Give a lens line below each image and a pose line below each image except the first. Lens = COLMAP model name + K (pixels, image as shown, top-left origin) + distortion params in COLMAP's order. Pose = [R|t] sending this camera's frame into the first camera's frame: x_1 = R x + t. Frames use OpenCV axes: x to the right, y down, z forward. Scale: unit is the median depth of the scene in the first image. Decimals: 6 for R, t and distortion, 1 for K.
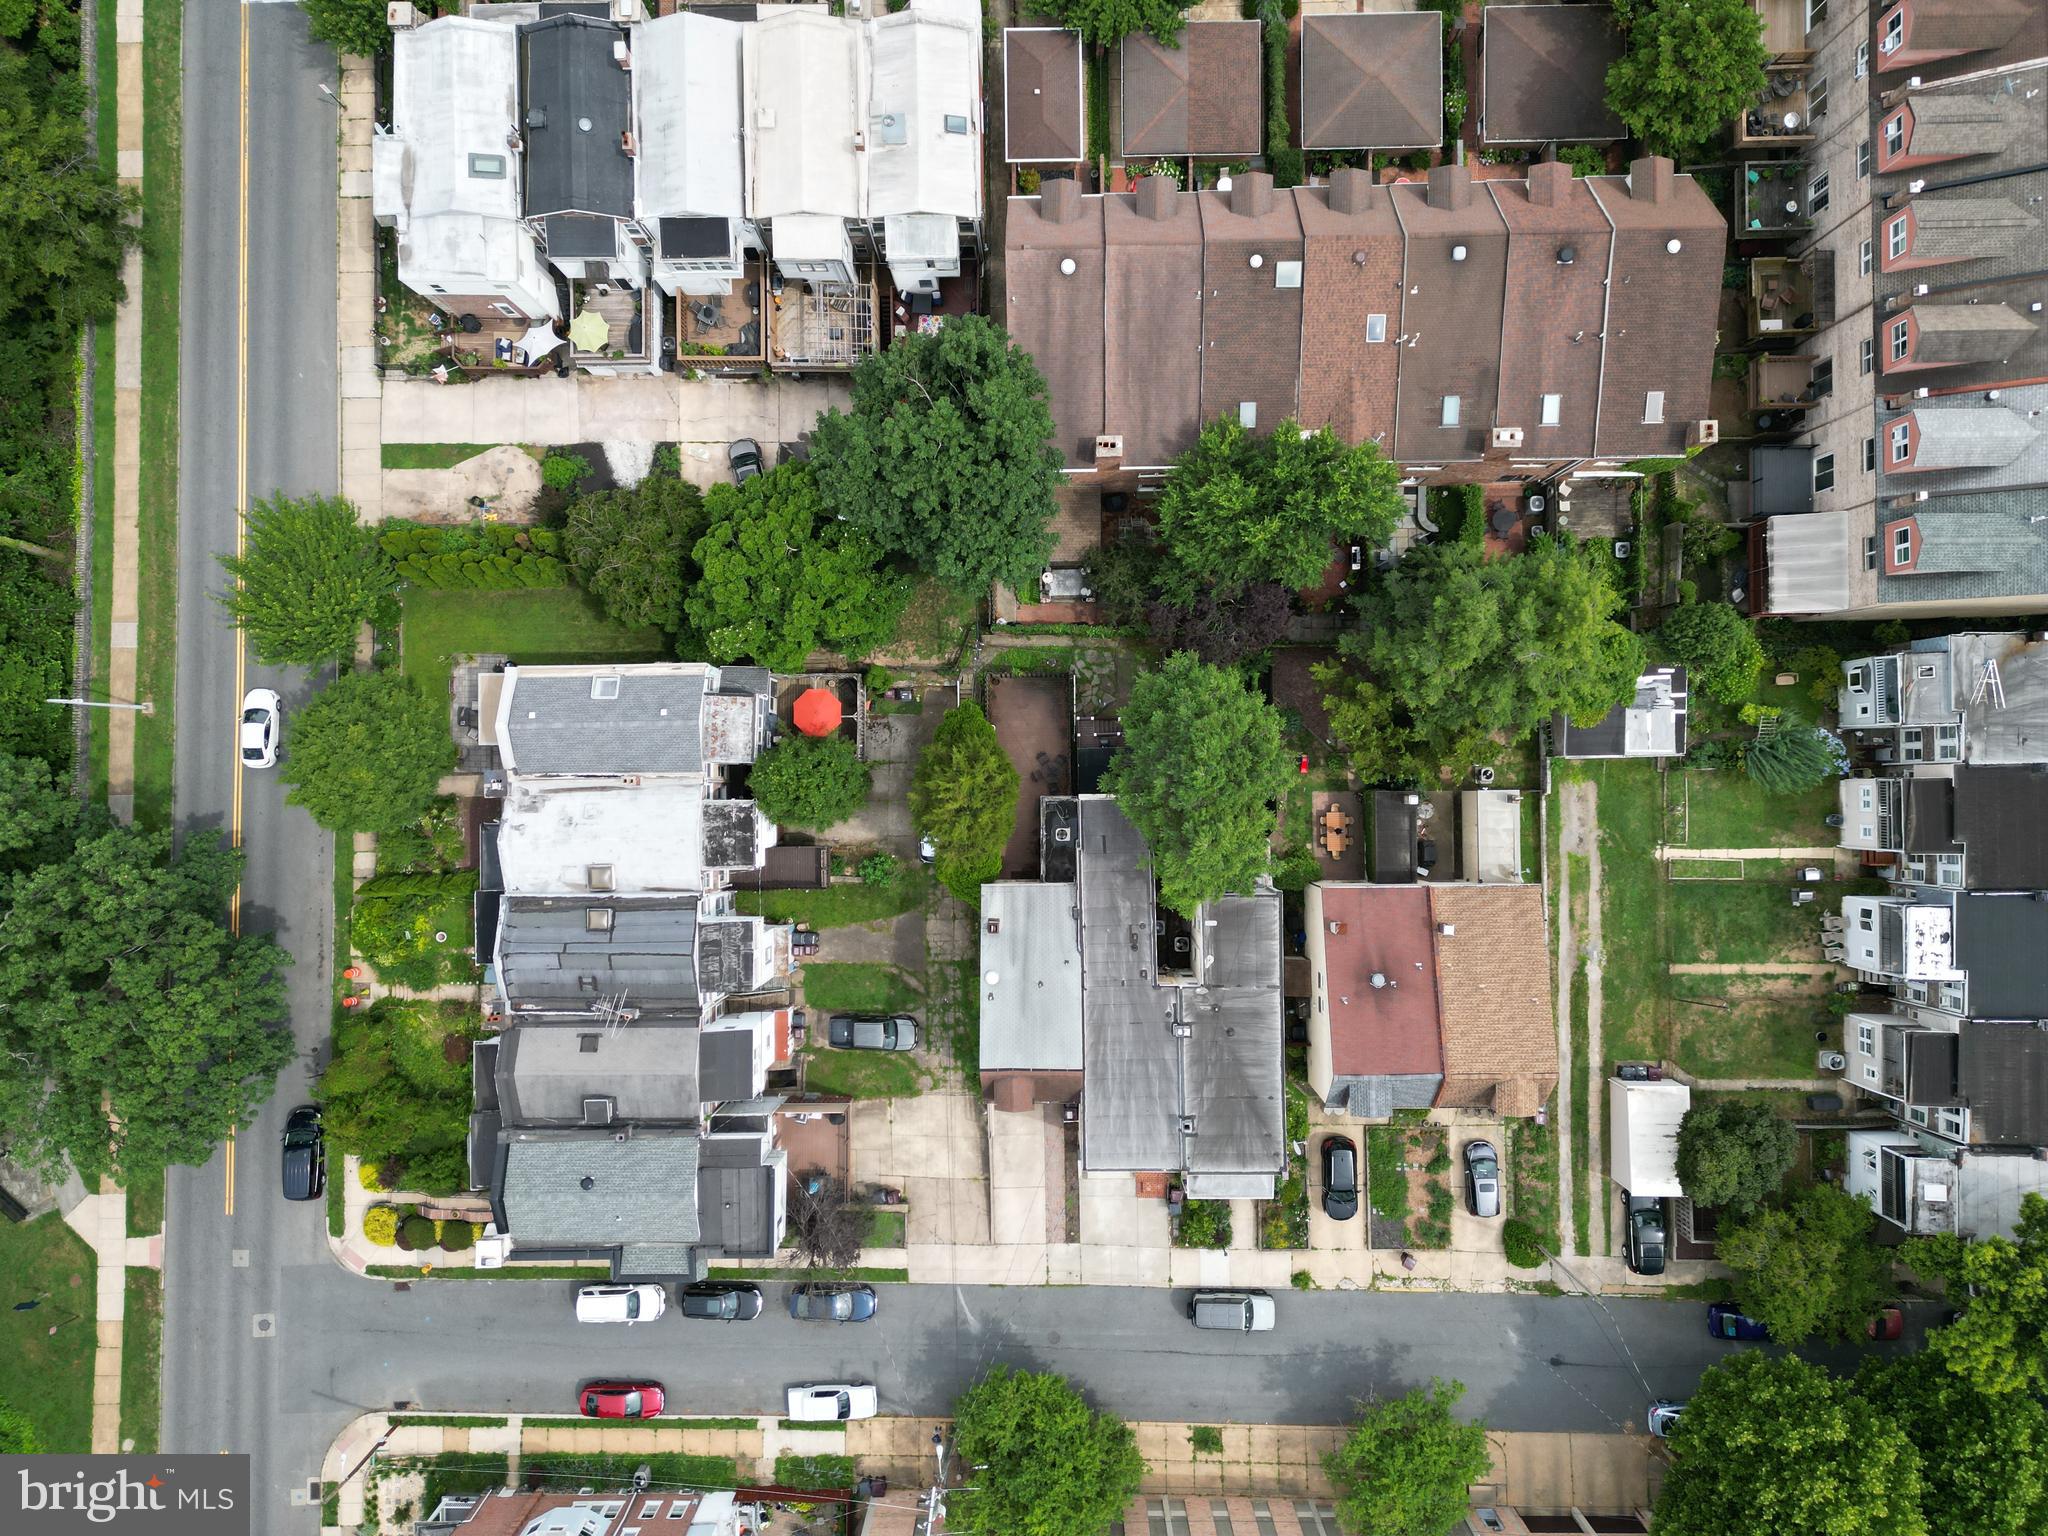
lens RADIAL K [[1442.1, 0, 1025.8], [0, 1442.1, 756.1], [0, 0, 1]] dist [0.075094, -0.065224]
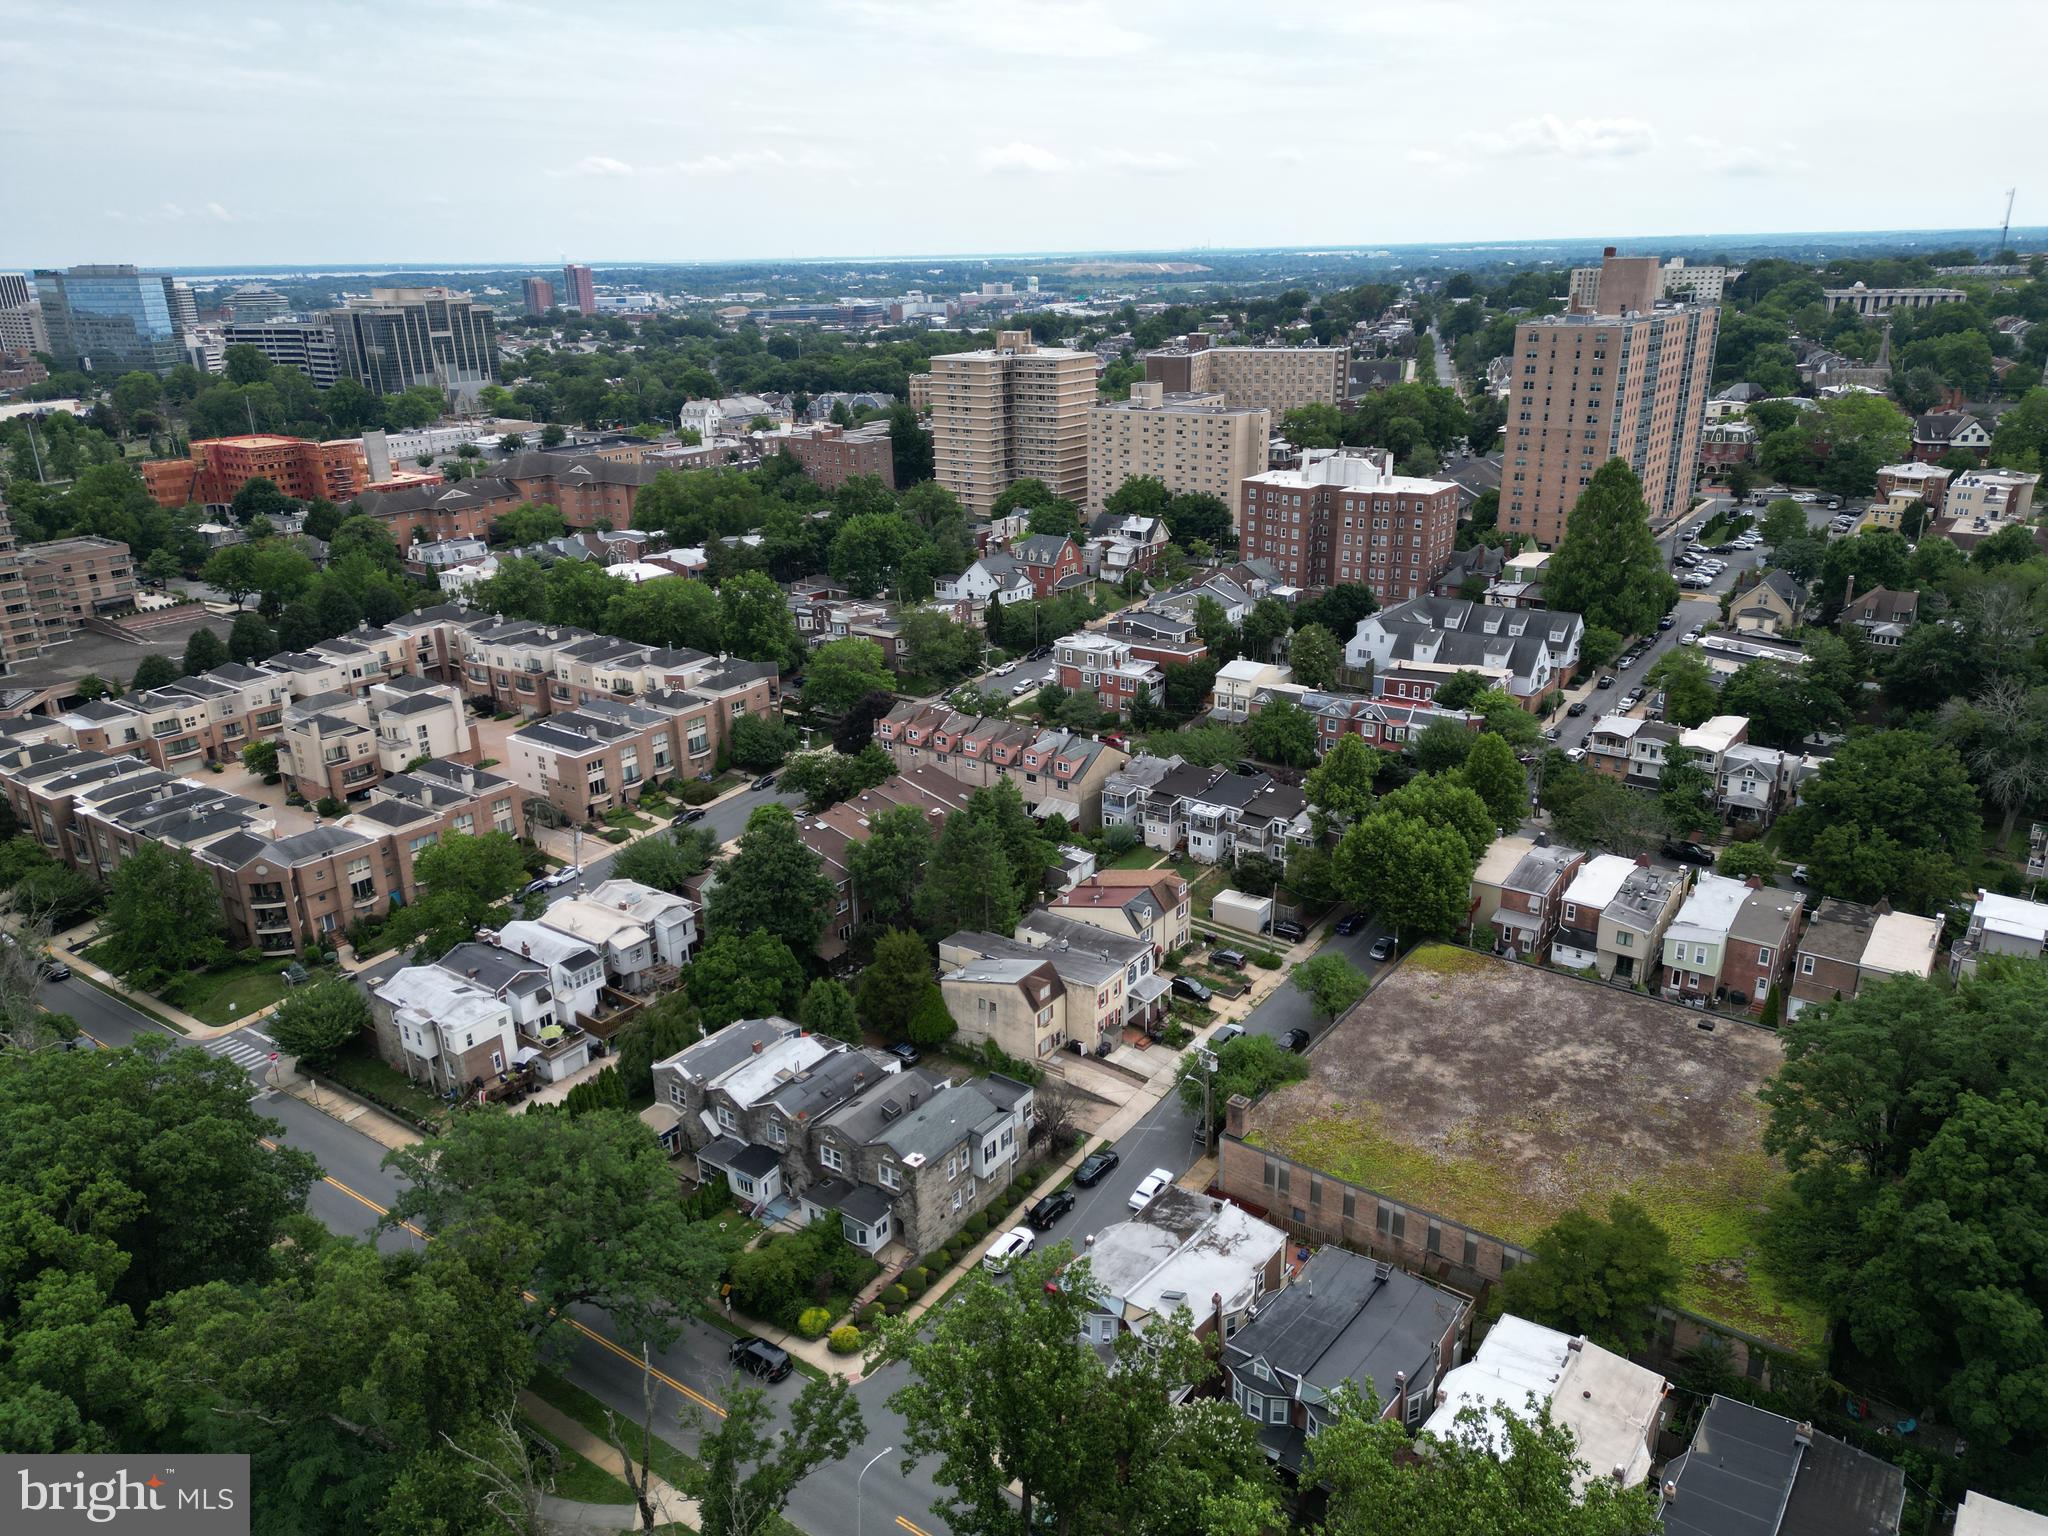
lens RADIAL K [[1439.3, 0, 1024.0], [0, 1439.3, 768.0], [0, 0, 1]] dist [0.133281, -0.176988]
pose [[0.597693, -0.269354, 0.755123, -2.047951], [0.801661, 0.212719, -0.558651, 1.827274], [-0.010154, 0.939254, 0.343072, 0.192479]]
